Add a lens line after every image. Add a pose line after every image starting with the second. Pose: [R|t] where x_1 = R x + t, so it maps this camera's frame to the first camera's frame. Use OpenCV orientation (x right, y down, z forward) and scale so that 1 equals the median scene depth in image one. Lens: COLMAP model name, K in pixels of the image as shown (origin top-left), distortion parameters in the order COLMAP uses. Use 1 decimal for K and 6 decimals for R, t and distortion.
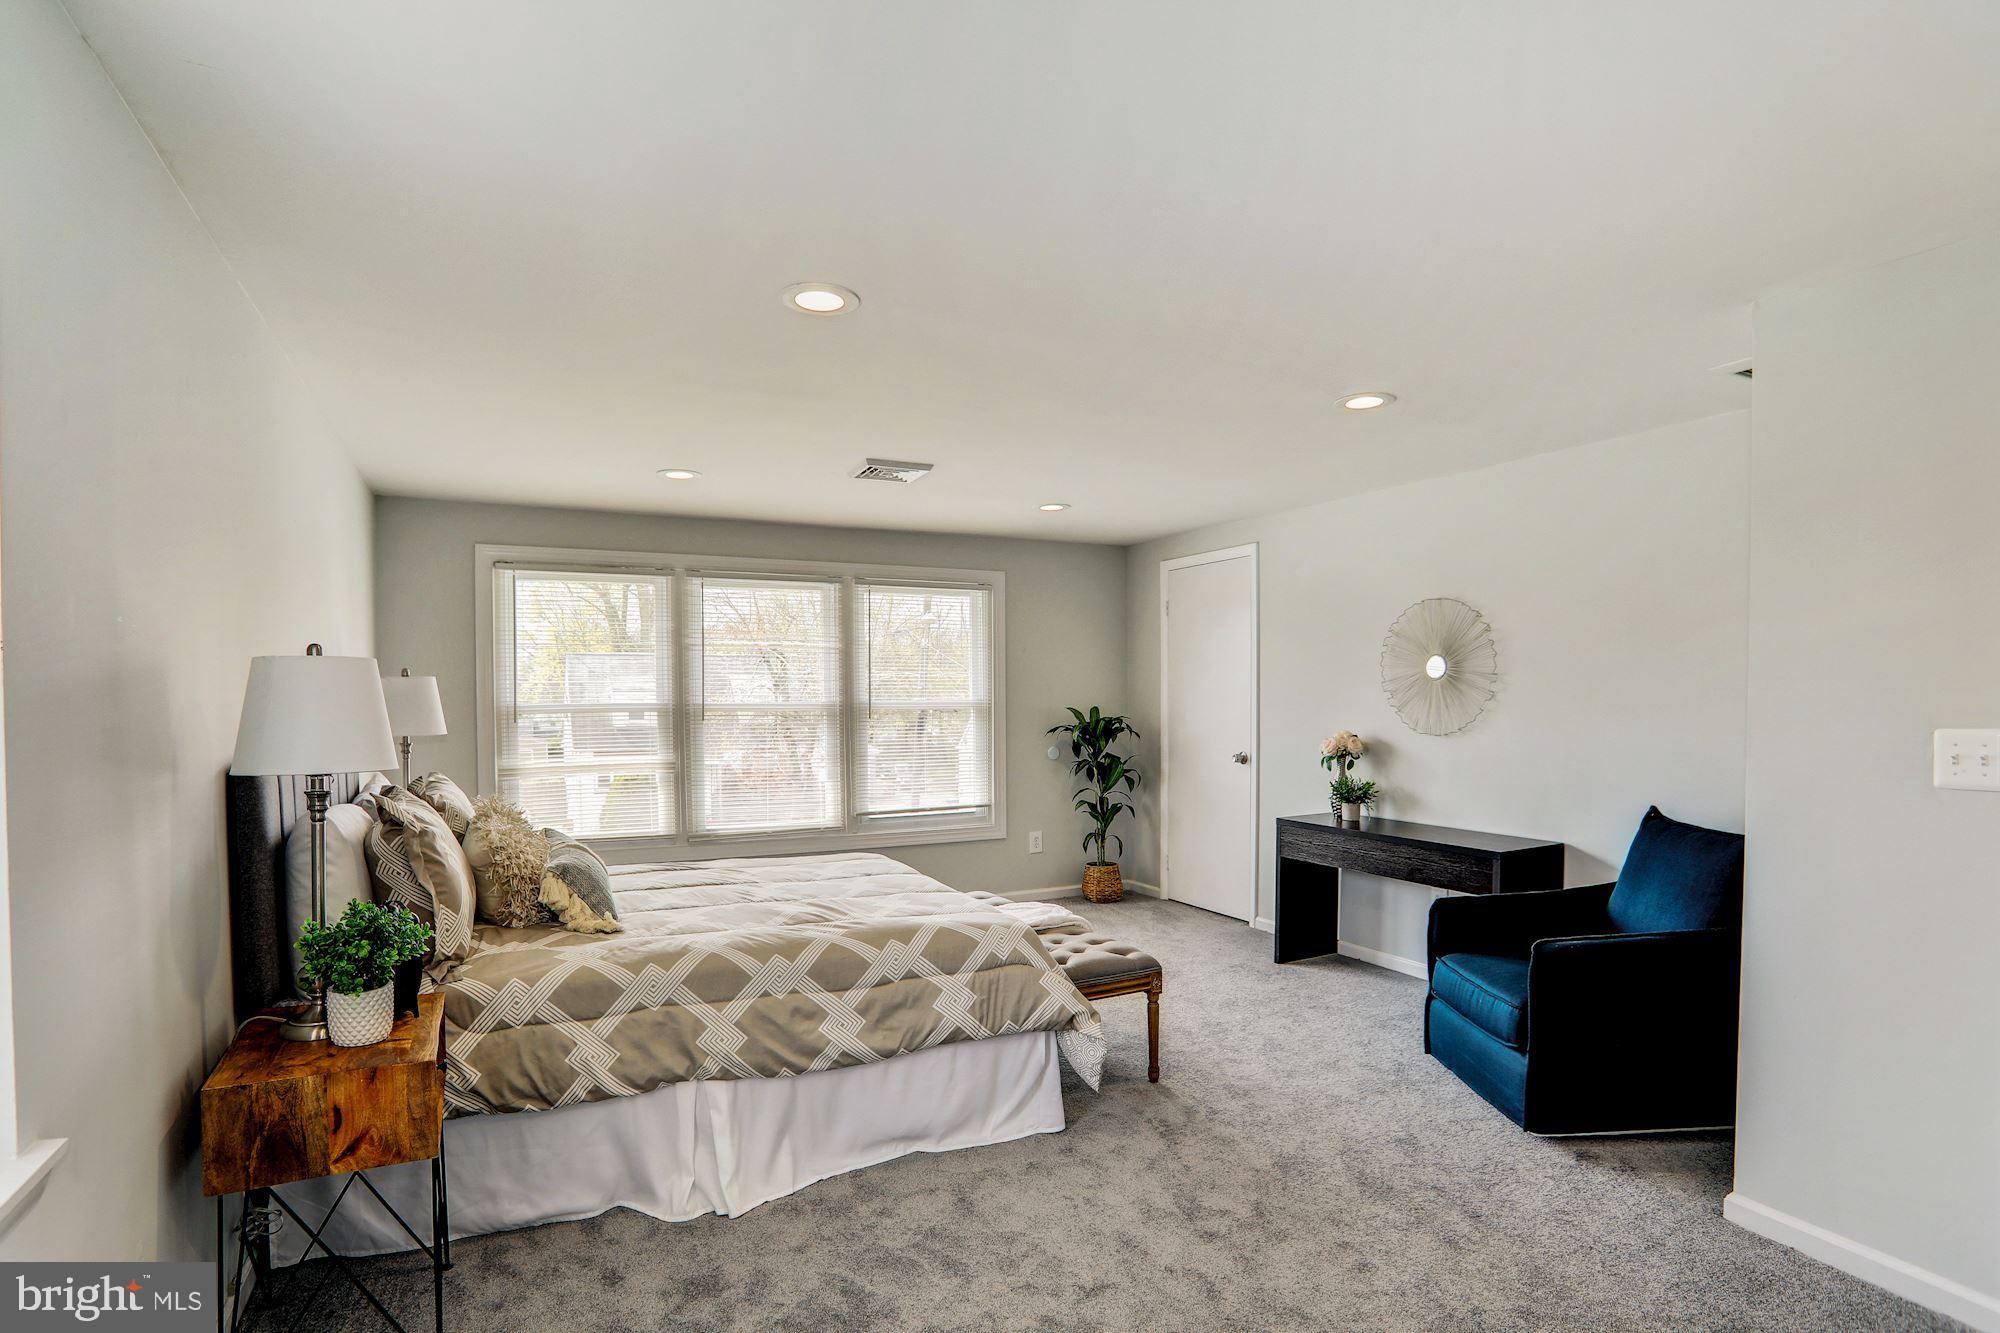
lens RADIAL K [[994.1, 0, 980.4], [0, 994.1, 669.9], [0, 0, 1]] dist [-0.082916, 0.037539]
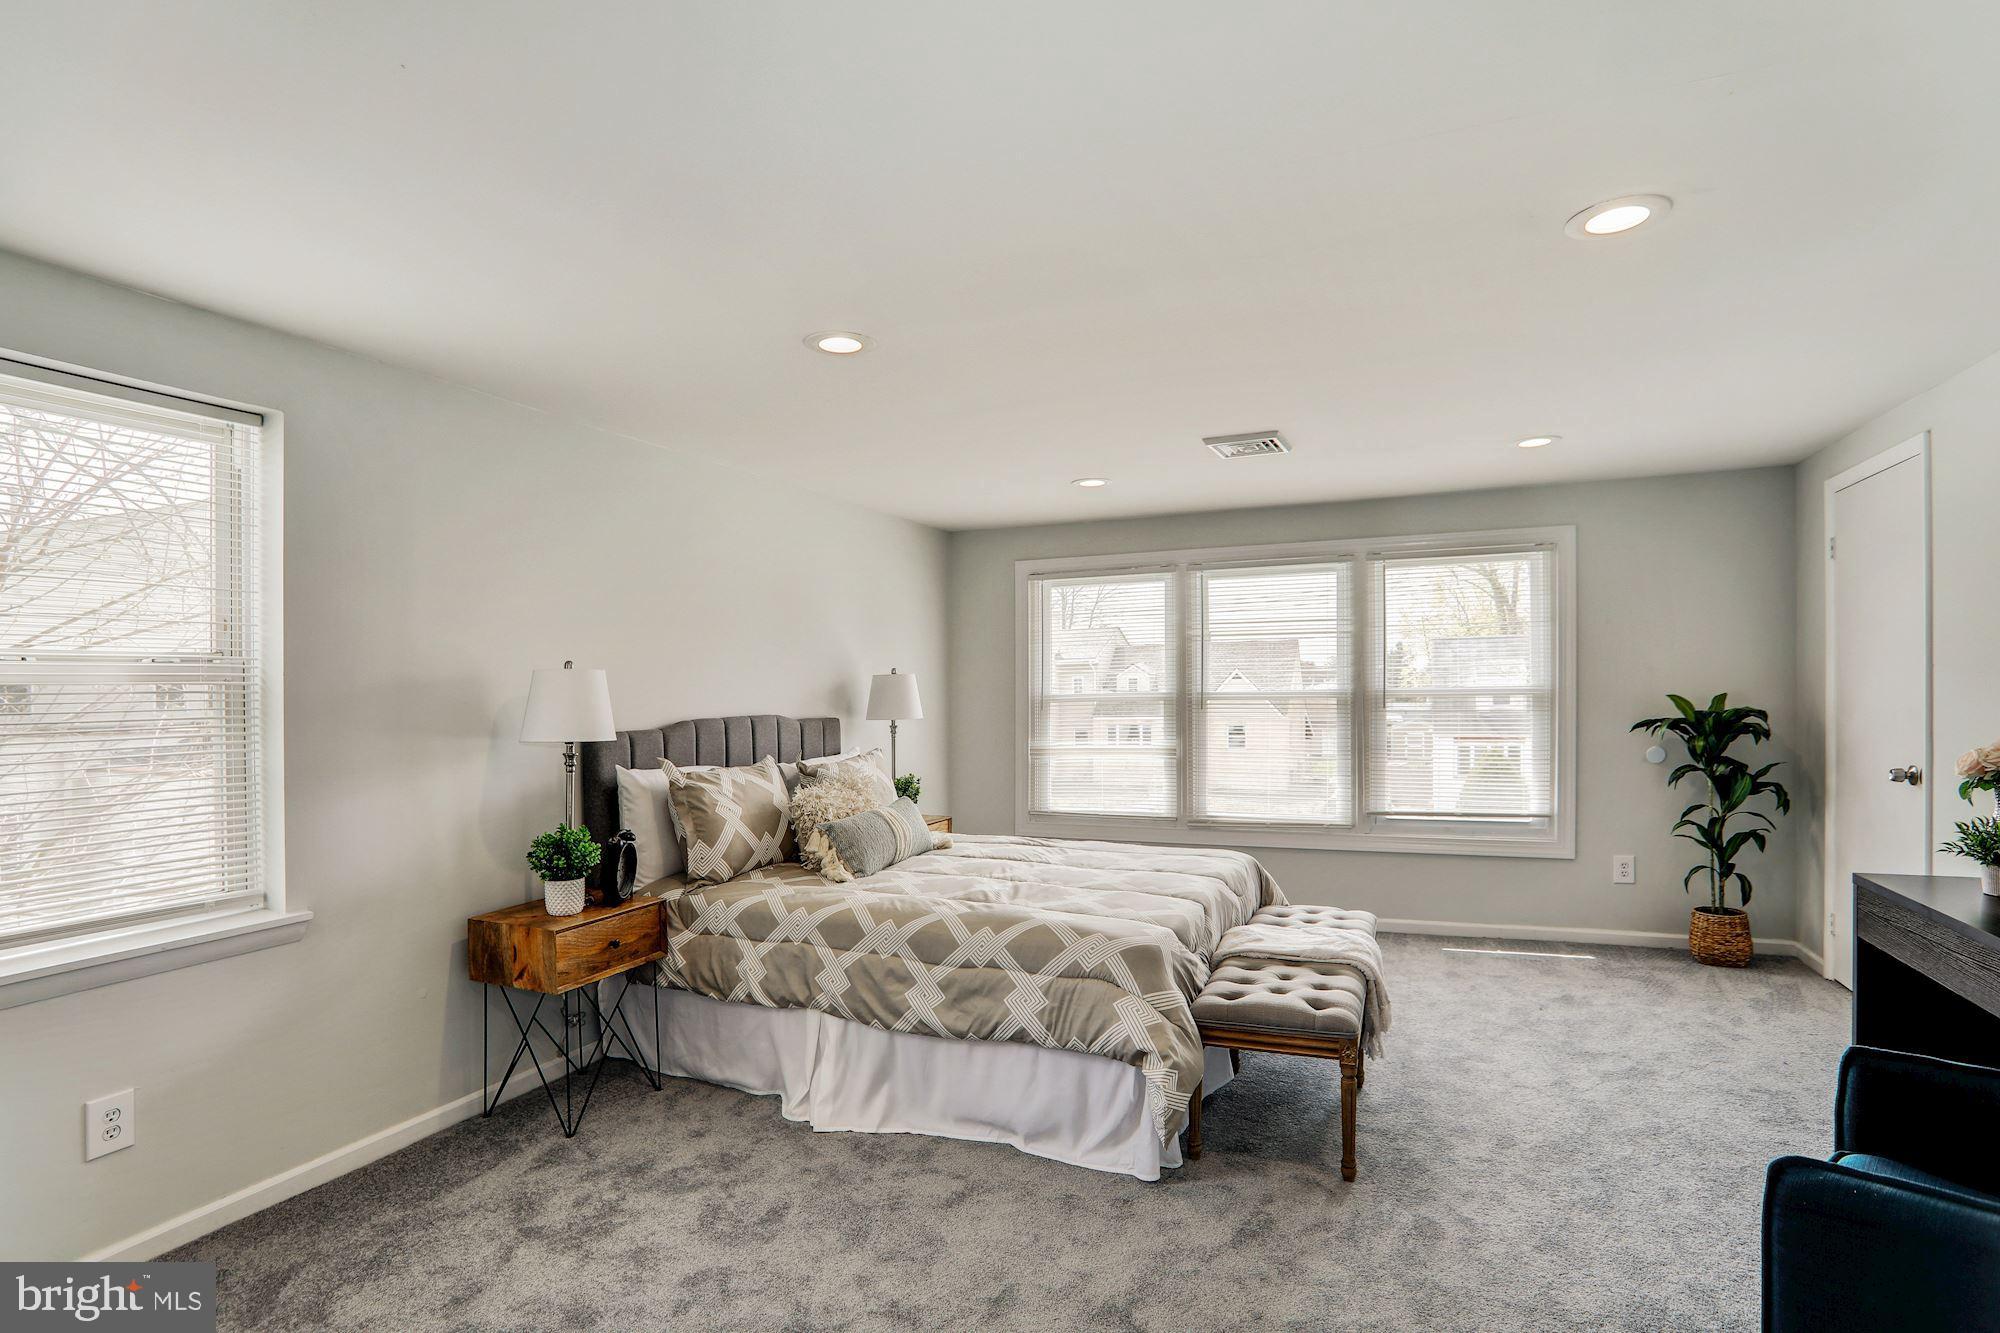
lens RADIAL K [[975.2, 0, 1000.7], [0, 975.2, 636.2], [0, 0, 1]] dist [-0.079335, 0.033705]
pose [[0.654508, -0.044953, -0.754718, 0.692374], [0.030392, 0.998988, -0.033146, 0.004771], [0.755444, -0.001243, 0.655212, 0.350154]]
